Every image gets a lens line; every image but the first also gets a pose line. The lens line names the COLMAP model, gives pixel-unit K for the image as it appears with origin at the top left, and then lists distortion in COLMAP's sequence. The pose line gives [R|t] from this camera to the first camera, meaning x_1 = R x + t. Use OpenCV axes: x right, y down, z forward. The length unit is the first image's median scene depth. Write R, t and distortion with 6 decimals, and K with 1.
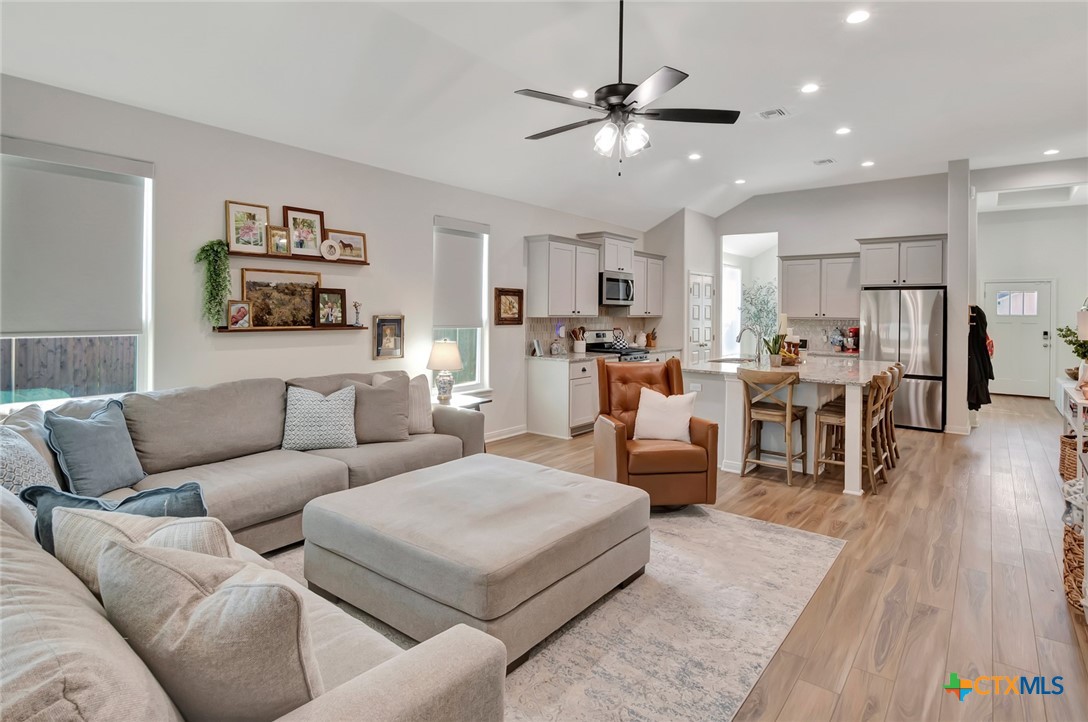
lens RADIAL K [[580.0, 0, 543.4], [0, 580.0, 309.6], [0, 0, 1]] dist [-0.000709, -0.001009]
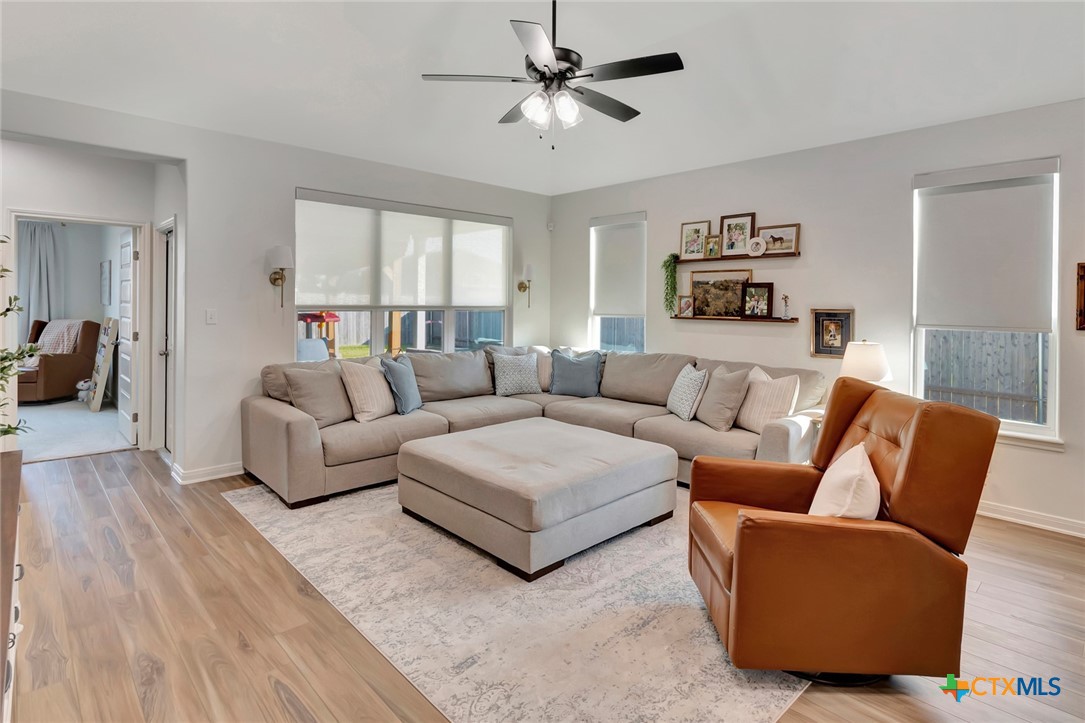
lens RADIAL K [[544.4, 0, 553.5], [0, 544.4, 305.1], [0, 0, 1]] dist [0.000579, 0.000839]
pose [[-0.135004, -0.008409, -0.990809, 0.608068], [-0.011657, 0.999908, -0.006898, 0.014554], [0.990777, 0.010618, -0.135089, 0.685559]]
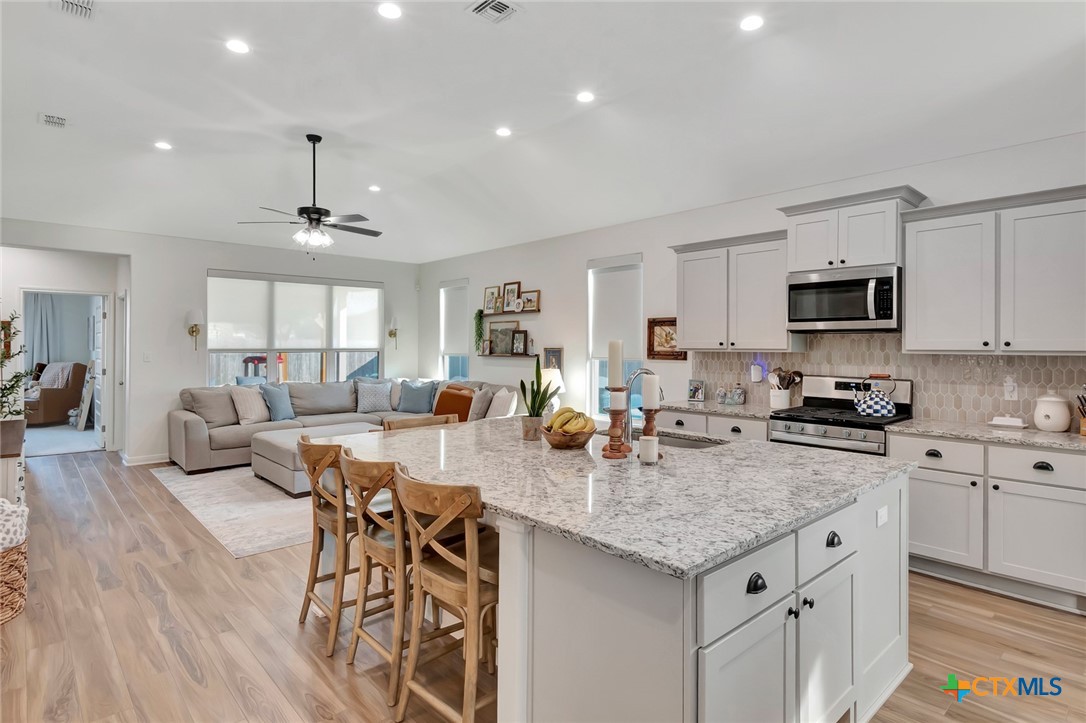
lens RADIAL K [[571.8, 0, 545.6], [0, 571.8, 339.6], [0, 0, 1]] dist [0.003062, 0.000518]
pose [[-0.173622, -0.021598, -0.984576, 1.003641], [-0.002413, 0.999766, -0.021505, 0.018747], [0.984809, -0.001358, -0.173633, 1.195597]]
